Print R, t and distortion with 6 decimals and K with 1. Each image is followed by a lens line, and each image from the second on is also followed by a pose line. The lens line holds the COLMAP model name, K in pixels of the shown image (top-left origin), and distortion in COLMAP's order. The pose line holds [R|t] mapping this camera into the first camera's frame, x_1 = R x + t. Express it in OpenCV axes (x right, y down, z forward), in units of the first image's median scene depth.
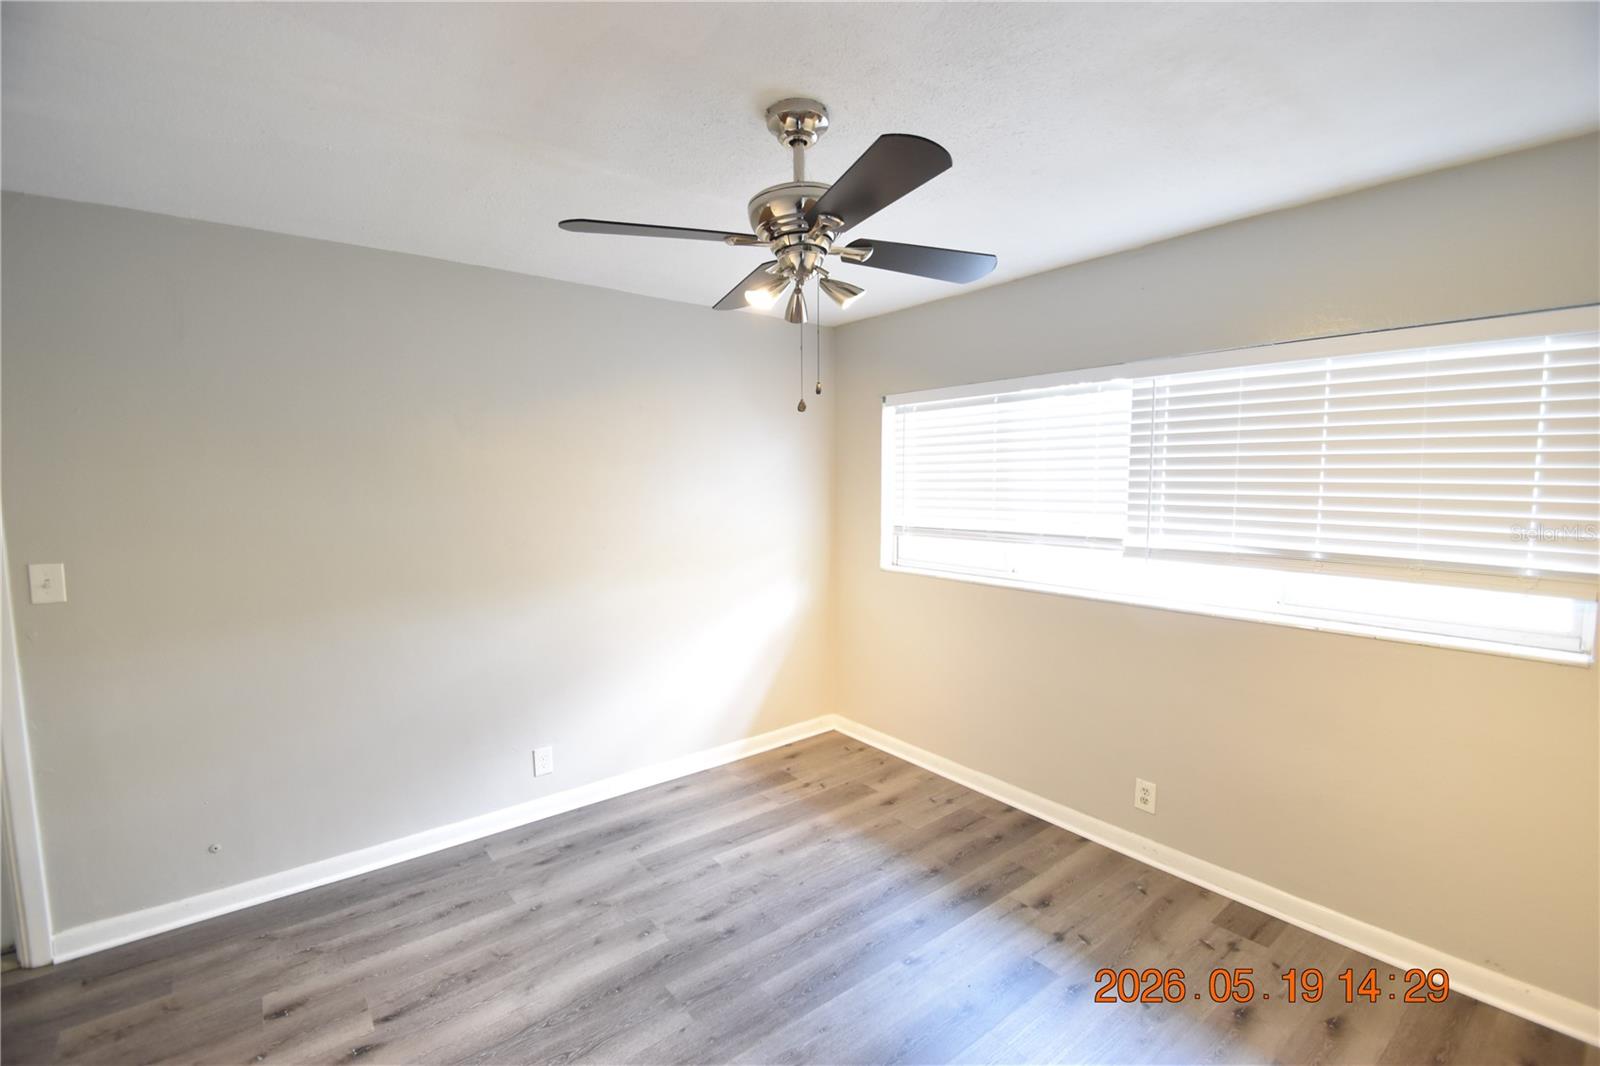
lens RADIAL K [[699.5, 0, 799.0], [0, 699.5, 539.3], [0, 0, 1]] dist [0.014626, -0.017223]
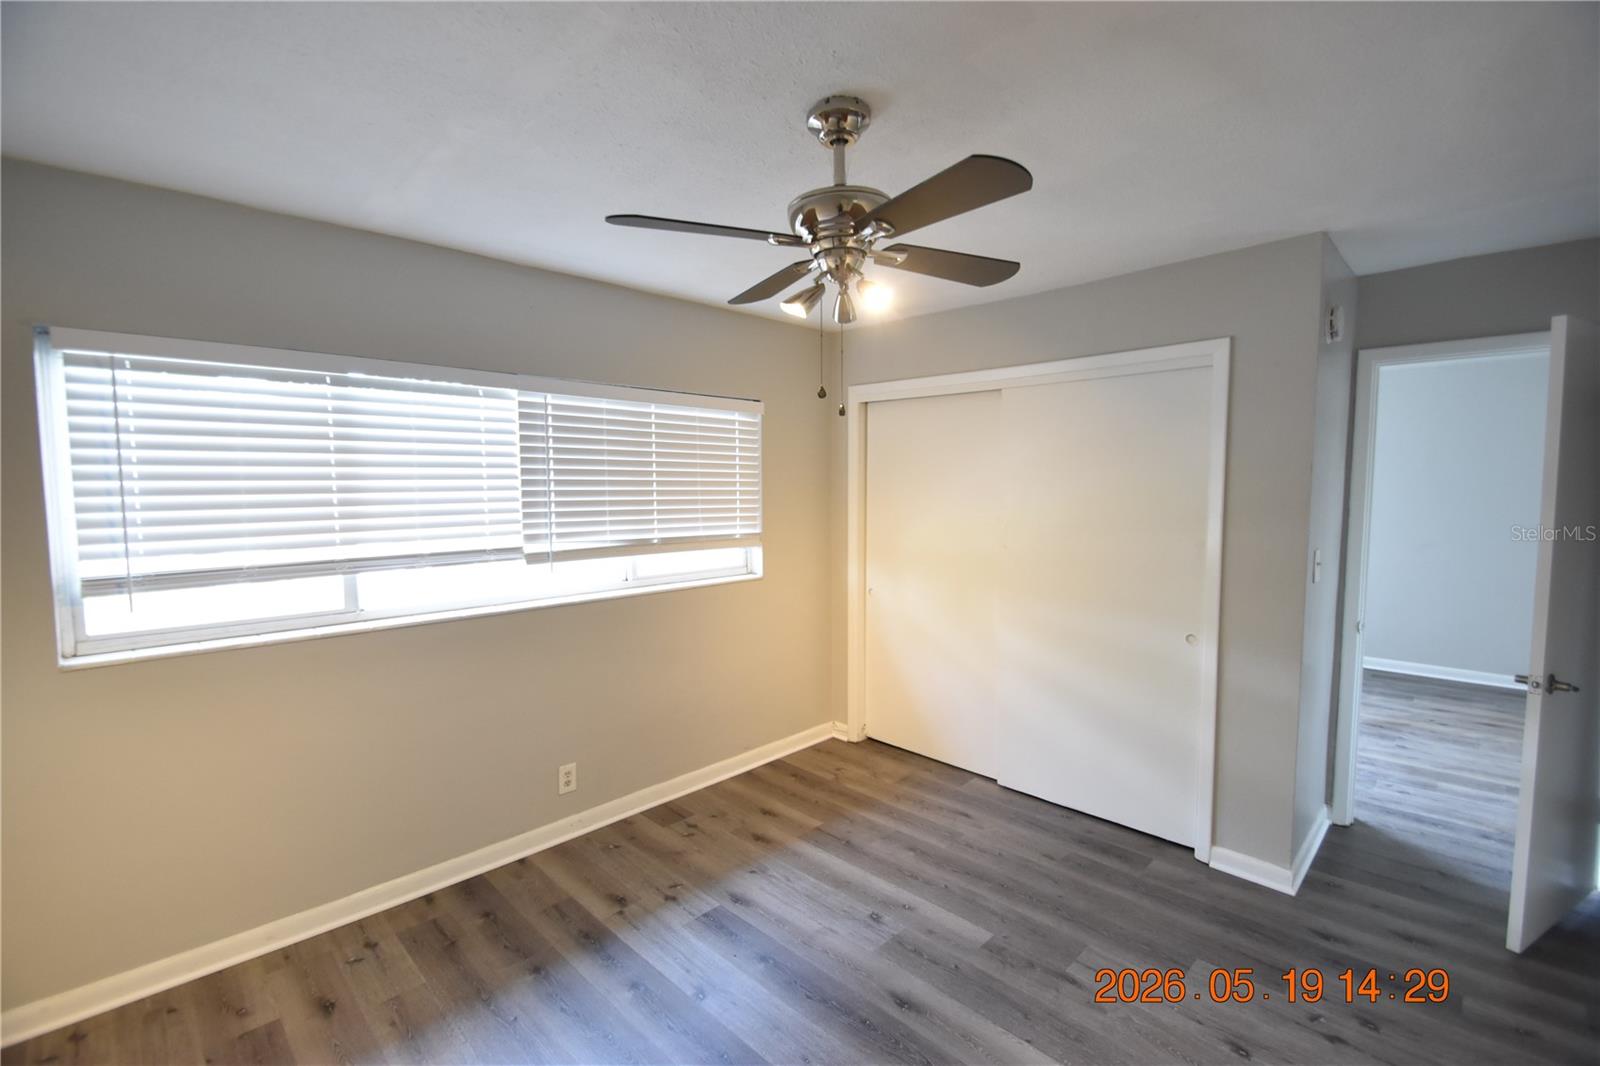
lens RADIAL K [[699.5, 0, 799.0], [0, 699.5, 539.3], [0, 0, 1]] dist [0.014626, -0.017223]
pose [[-0.114692, -0.072371, 0.990761, -0.662874], [0.091423, 0.992341, 0.083070, -0.066973], [-0.989185, 0.100106, -0.107197, 0.800585]]
